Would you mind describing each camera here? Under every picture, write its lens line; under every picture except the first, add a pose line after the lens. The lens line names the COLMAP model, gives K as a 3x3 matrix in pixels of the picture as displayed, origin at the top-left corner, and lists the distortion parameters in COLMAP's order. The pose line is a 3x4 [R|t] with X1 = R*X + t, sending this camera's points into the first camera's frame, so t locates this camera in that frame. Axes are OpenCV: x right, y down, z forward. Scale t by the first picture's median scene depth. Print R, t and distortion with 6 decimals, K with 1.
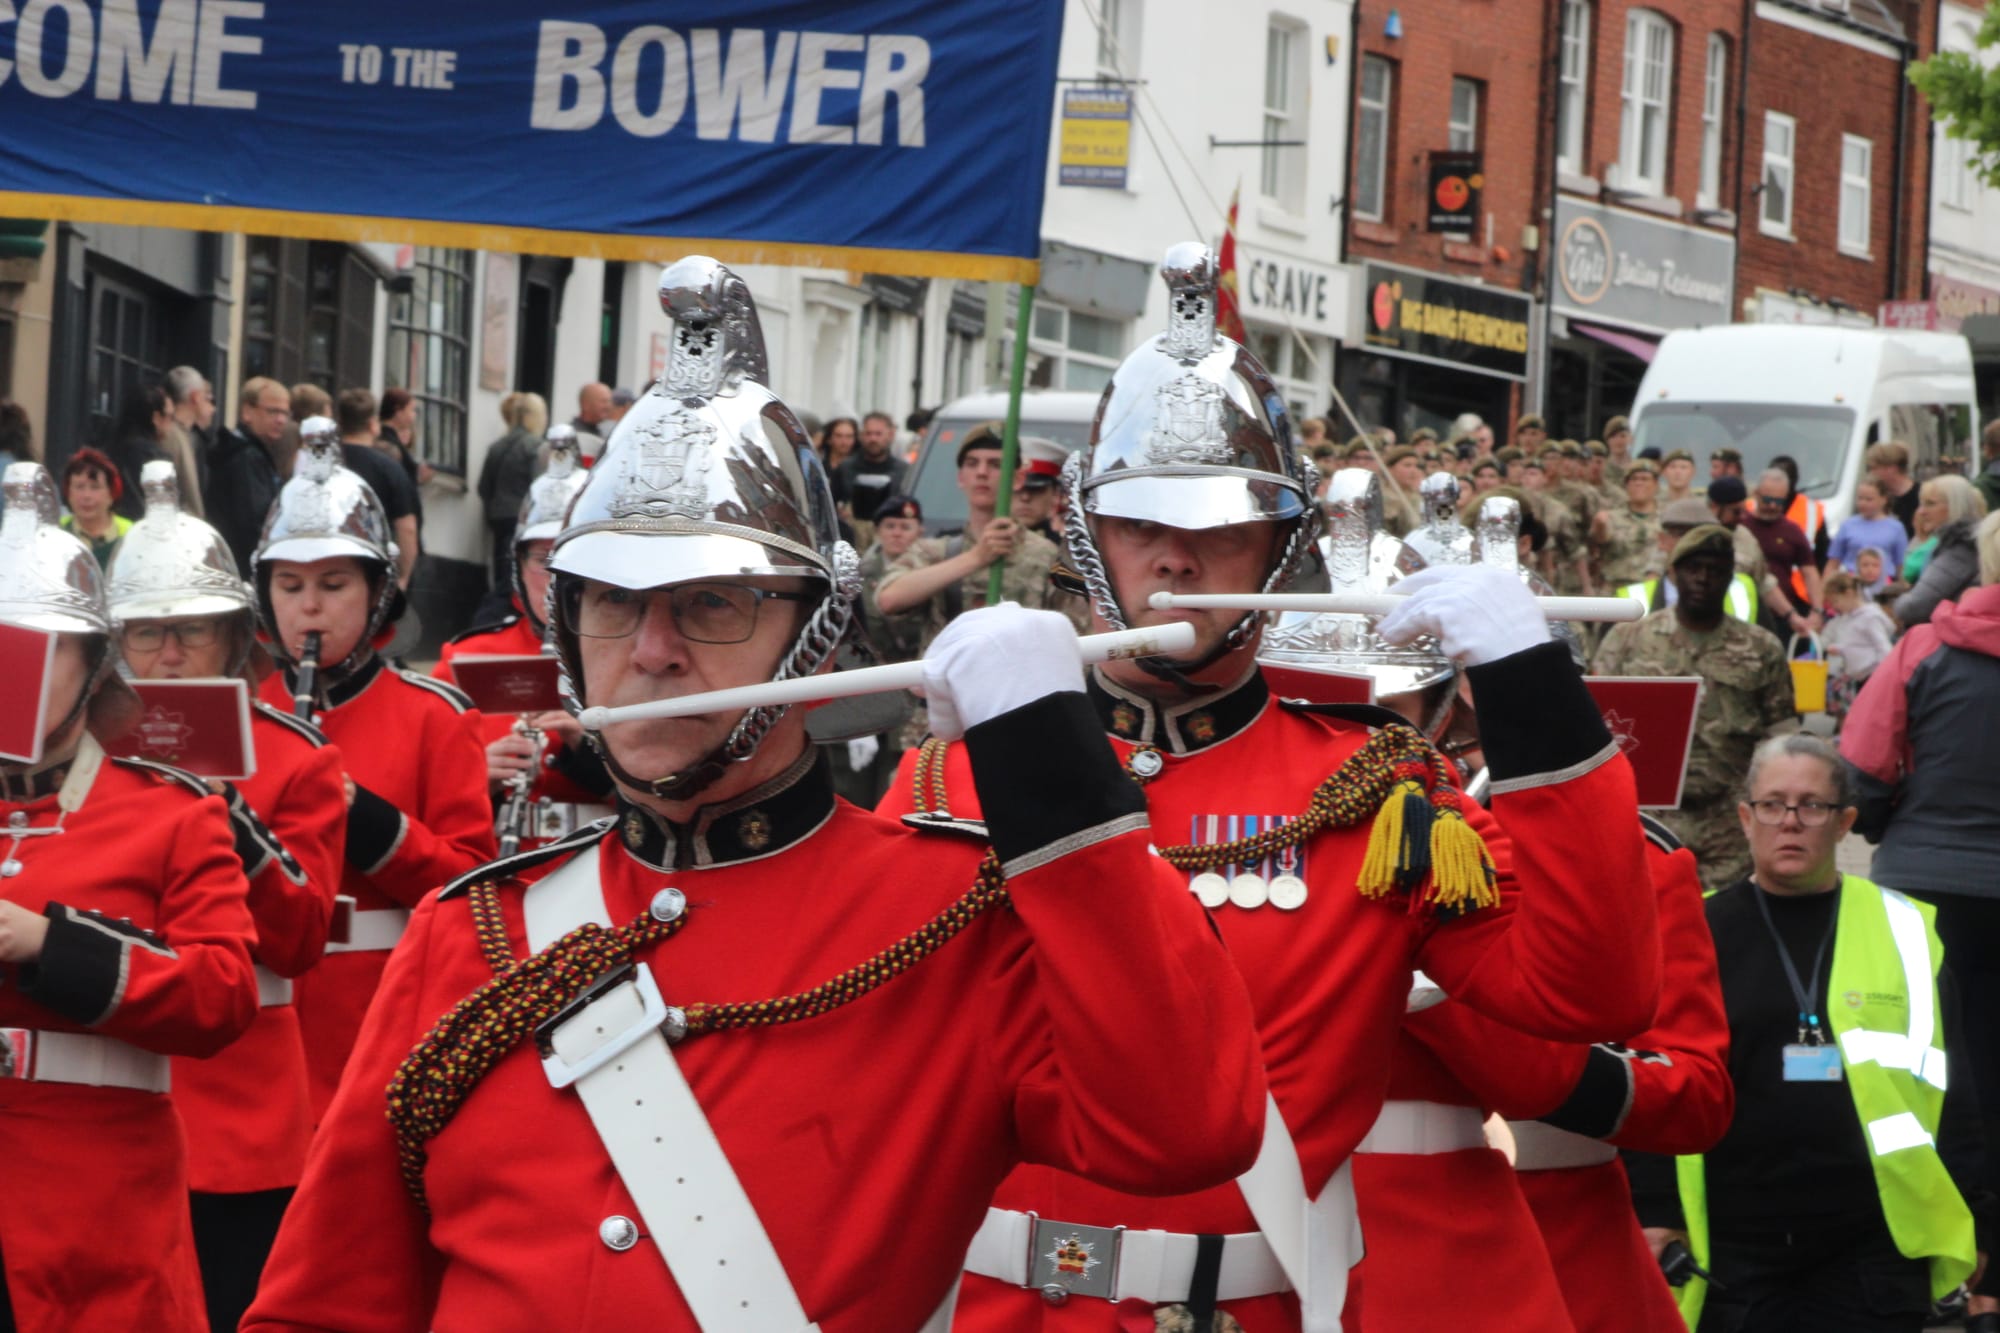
lens RADIAL K [[6989.7, 0, 1015.0], [0, 6989.7, 671.0], [0, 0, 1]] dist [0.191581, 0.000000]
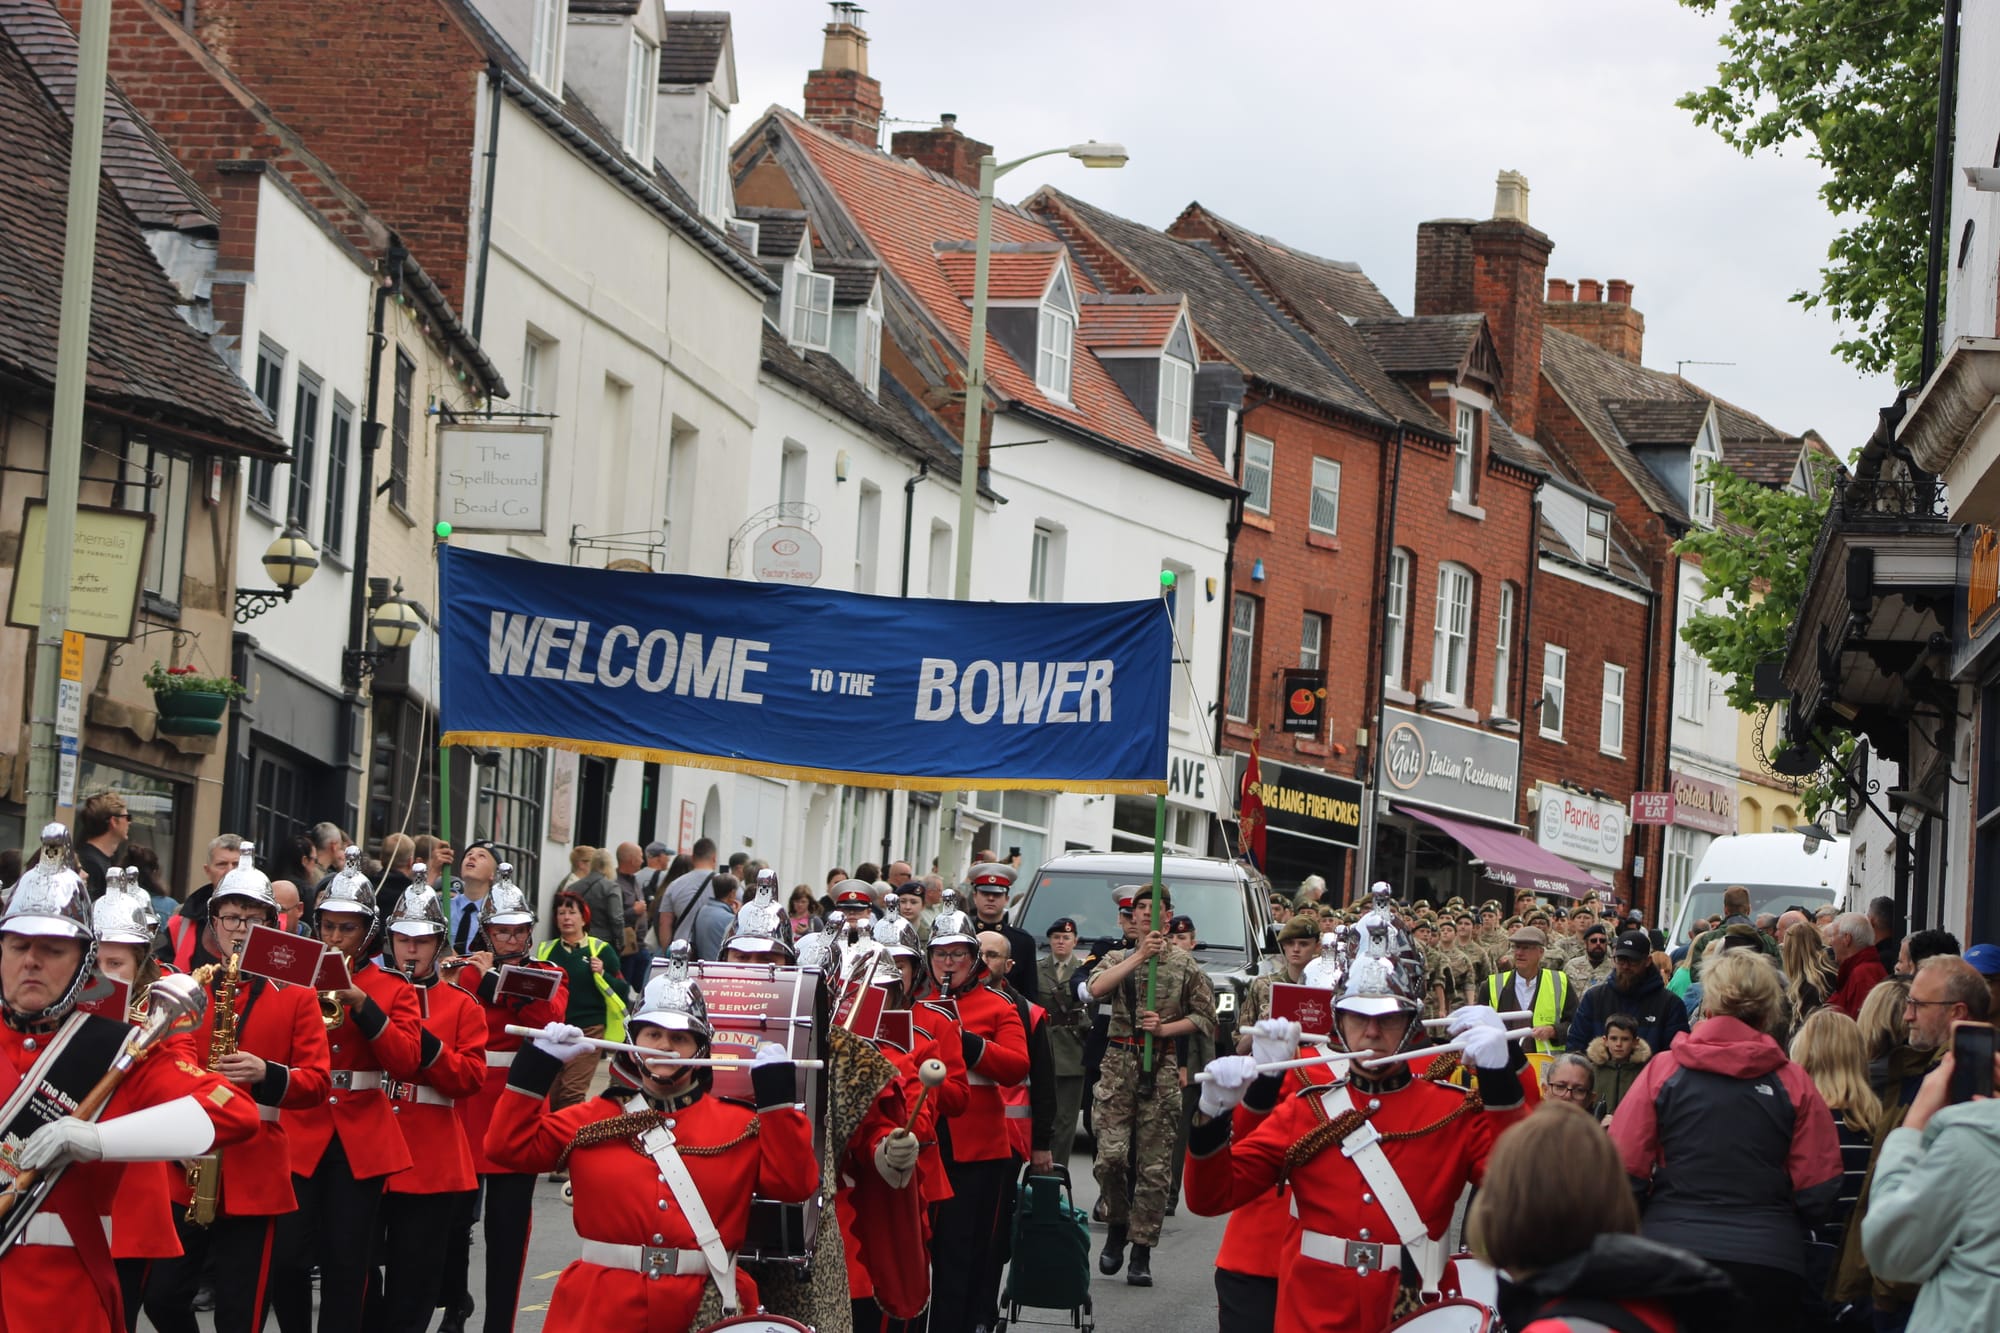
lens RADIAL K [[6989.7, 0, 1123.9], [0, 6989.7, 739.8], [0, 0, 1]] dist [0.191581, 0.000000]
pose [[0.998545, 0.018137, 0.050780, -0.035586], [-0.015343, 0.998375, -0.054877, 0.009823], [-0.051693, 0.054018, 0.997201, -0.280631]]
